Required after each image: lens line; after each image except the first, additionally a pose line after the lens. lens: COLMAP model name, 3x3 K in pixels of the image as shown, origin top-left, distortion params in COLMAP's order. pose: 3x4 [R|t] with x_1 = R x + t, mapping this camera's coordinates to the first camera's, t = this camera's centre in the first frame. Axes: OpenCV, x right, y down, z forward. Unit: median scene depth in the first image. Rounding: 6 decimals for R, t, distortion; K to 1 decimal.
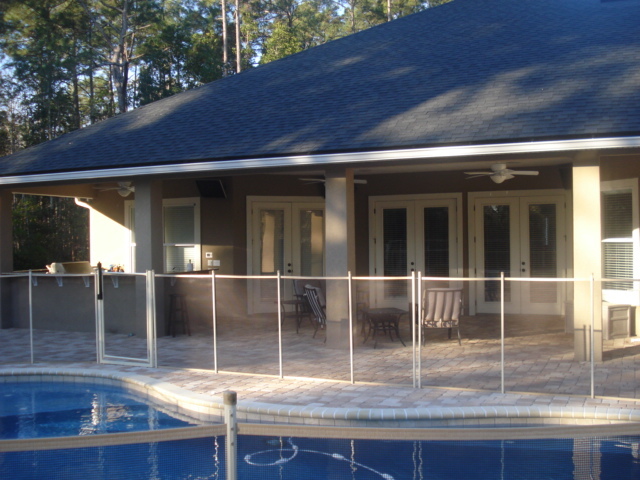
lens RADIAL K [[721.4, 0, 320.0], [0, 721.4, 240.0], [0, 0, 1]] dist [-0.102989, -0.017786]
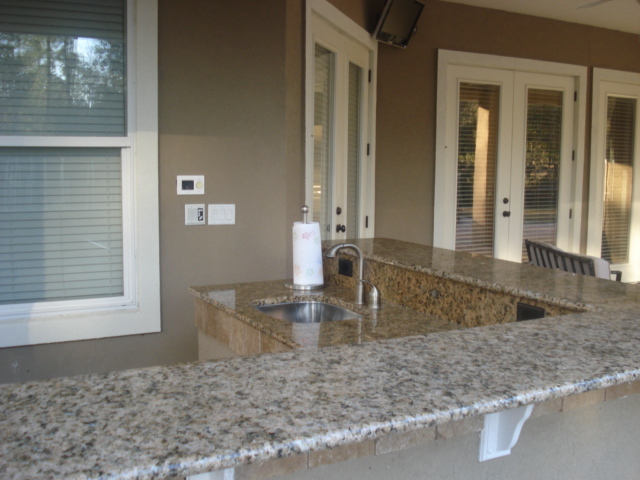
lens RADIAL K [[721.4, 0, 320.0], [0, 721.4, 240.0], [0, 0, 1]] dist [-0.102989, -0.017786]
pose [[0.627233, -0.063252, 0.776259, -0.333502], [-0.020633, 0.994997, 0.097747, 0.014241], [-0.778558, -0.077327, 0.622790, 0.798129]]
